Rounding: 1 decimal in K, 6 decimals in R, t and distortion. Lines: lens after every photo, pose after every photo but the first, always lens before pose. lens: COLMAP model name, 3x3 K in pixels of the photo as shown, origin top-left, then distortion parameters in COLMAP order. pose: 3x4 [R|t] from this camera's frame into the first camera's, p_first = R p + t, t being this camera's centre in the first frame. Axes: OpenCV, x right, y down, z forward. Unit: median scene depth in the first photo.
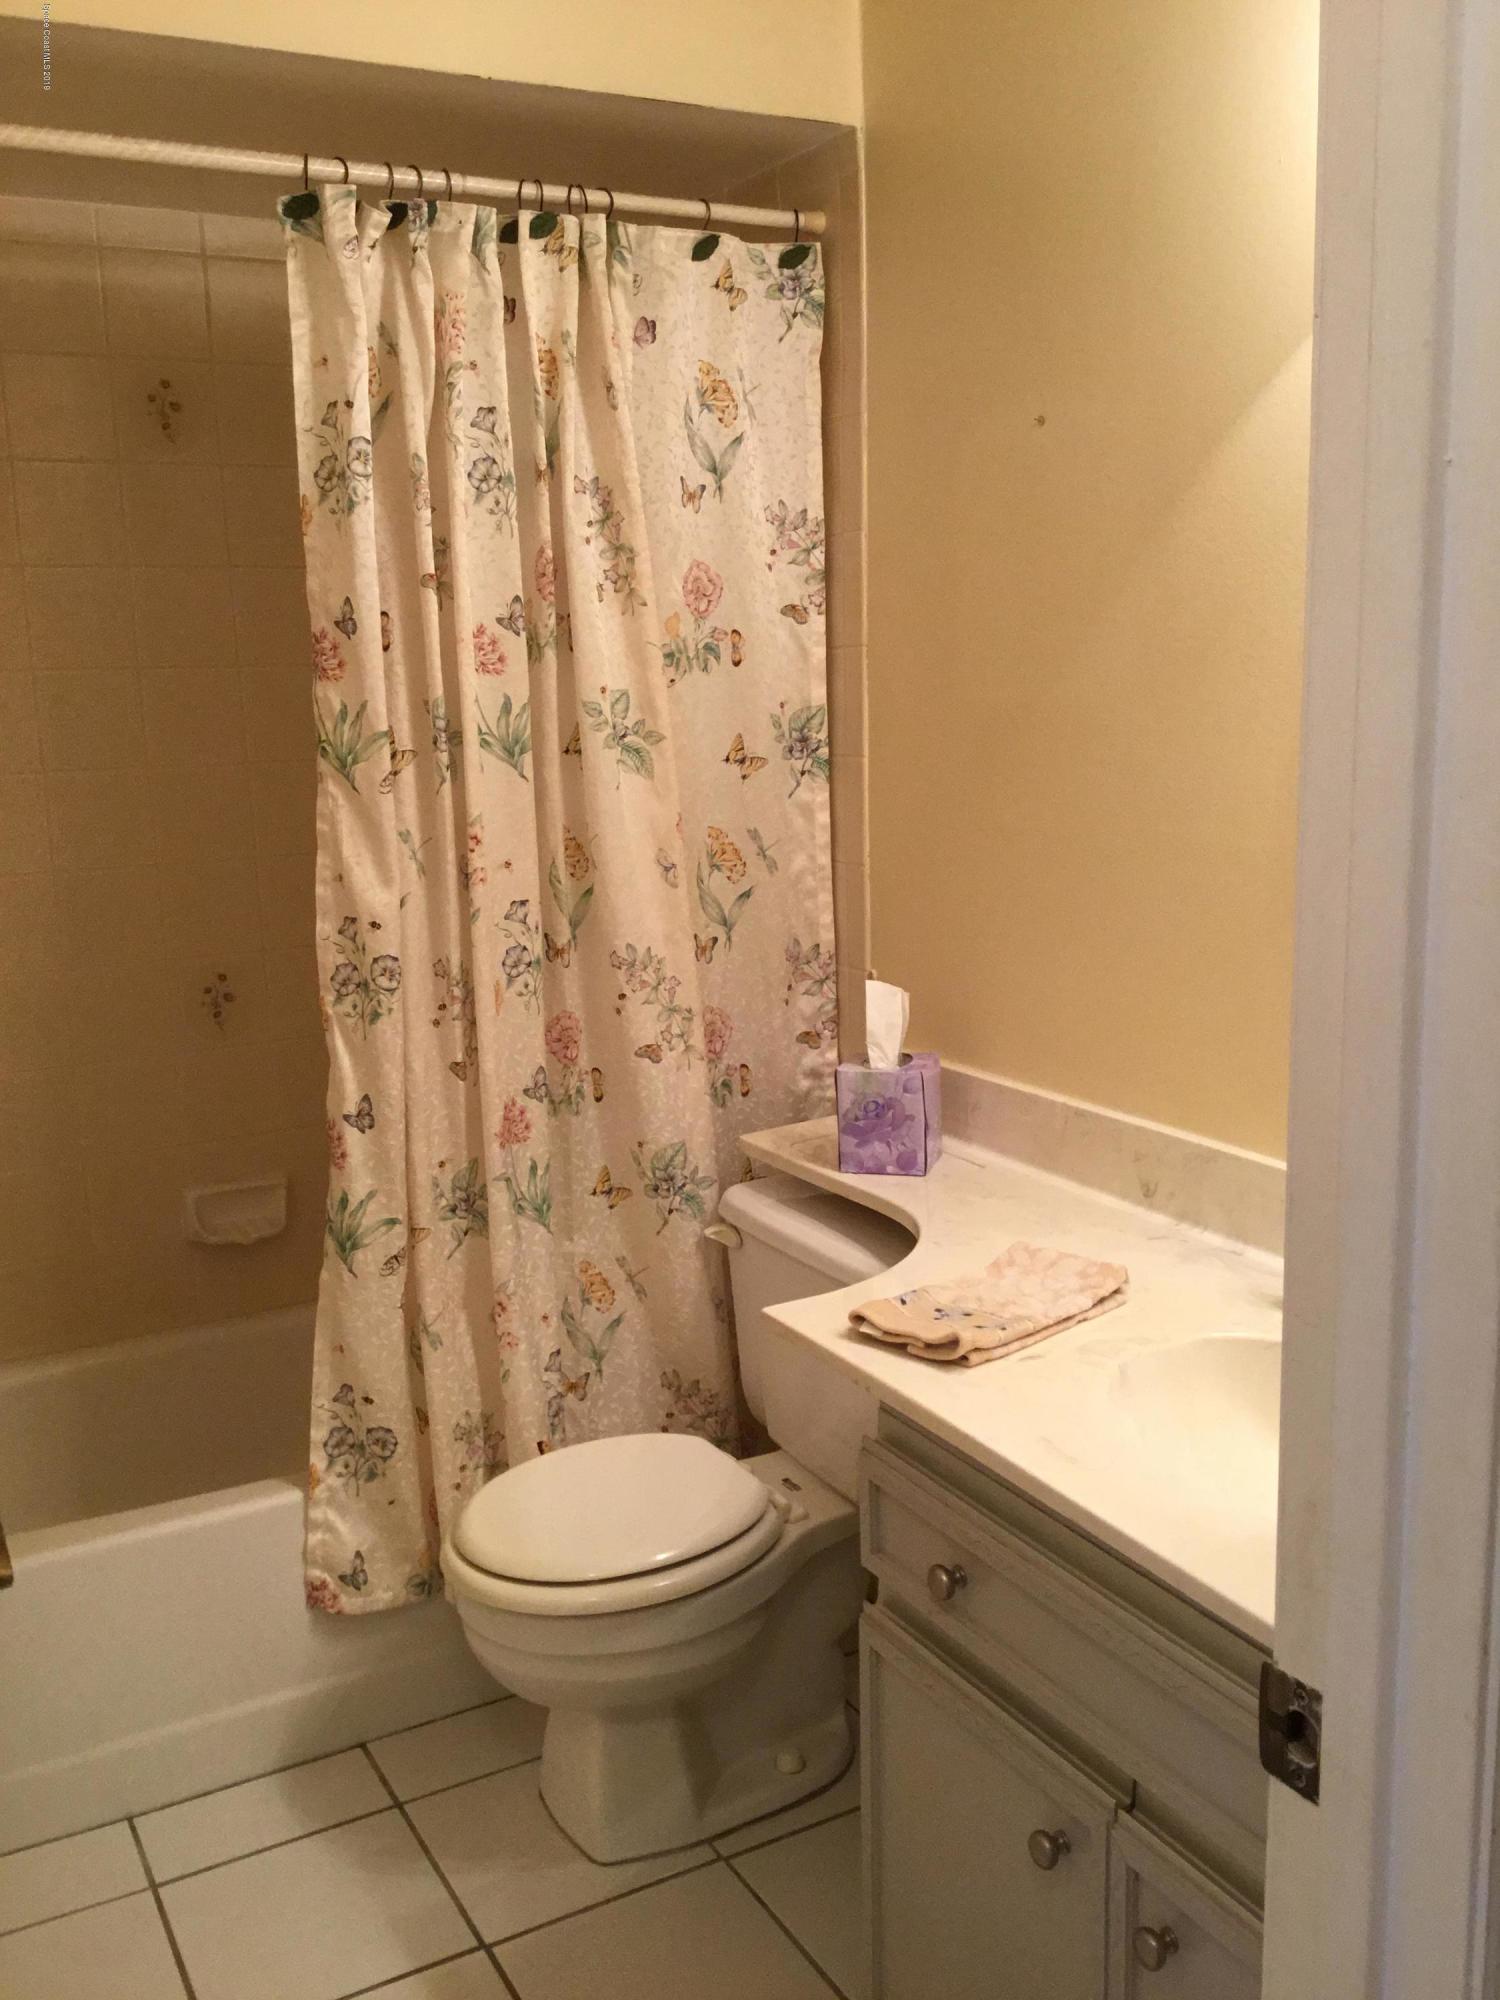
lens RADIAL K [[1847.3, 0, 750.0], [0, 1847.3, 1000.0], [0, 0, 1]] dist [0.148597, -0.268628]
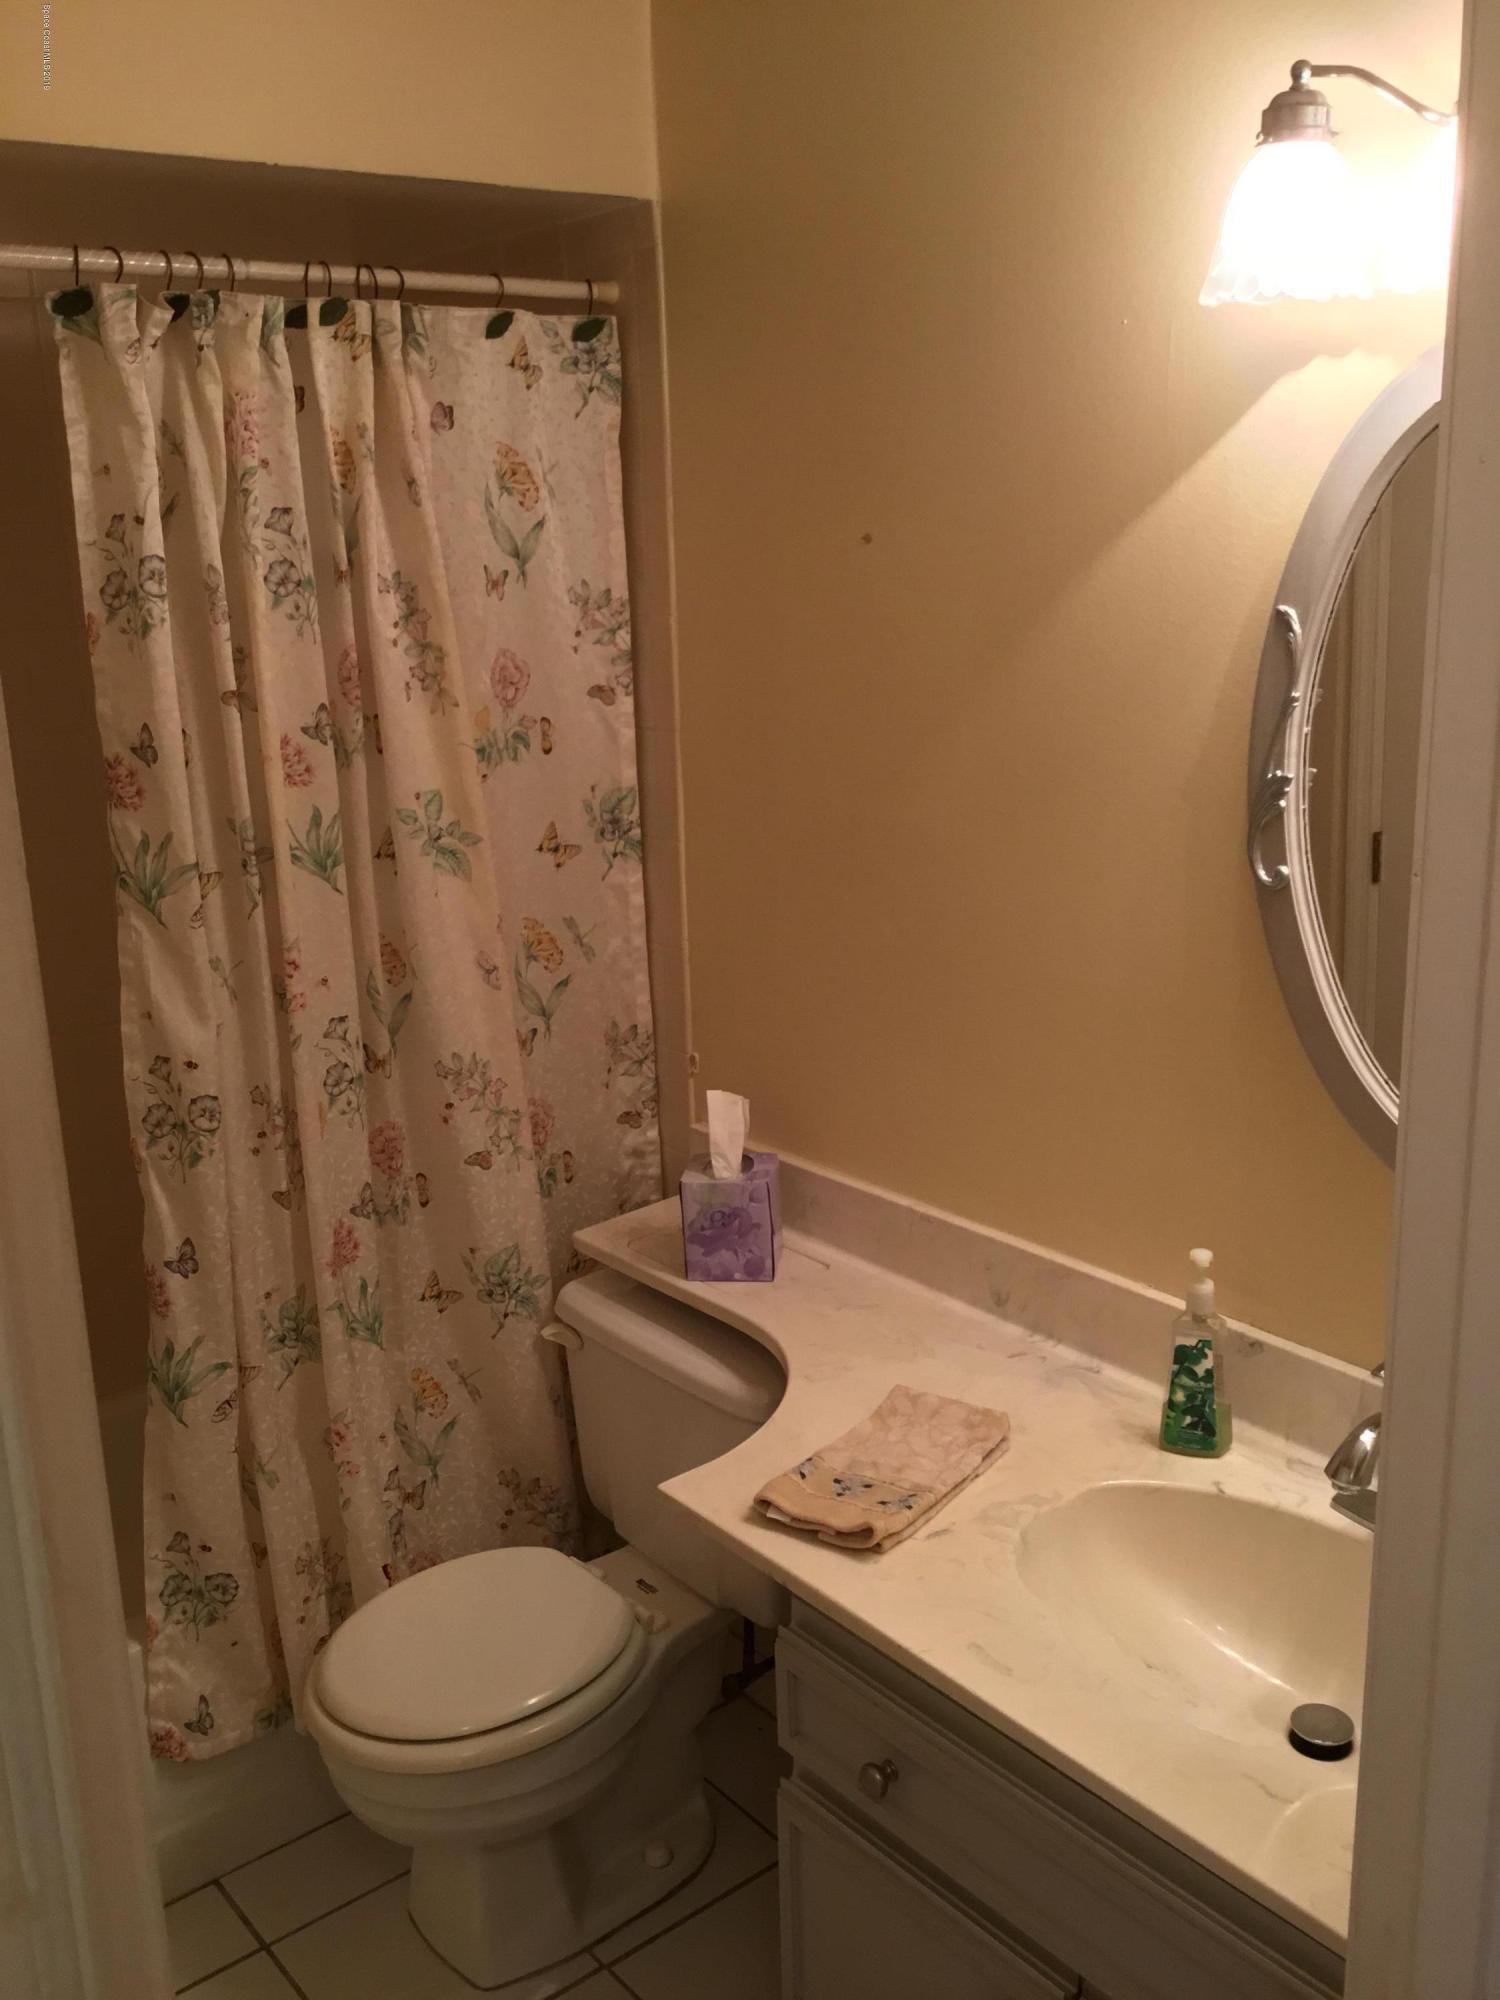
lens RADIAL K [[1845.8, 0, 767.9], [0, 1845.8, 1021.4], [0, 0, 1]] dist [0.173099, -0.391397]
pose [[0.984317, -0.047984, 0.169755, -0.070369], [0.036125, 0.996730, 0.072273, -0.115099], [-0.172668, -0.065008, 0.982832, 0.016347]]
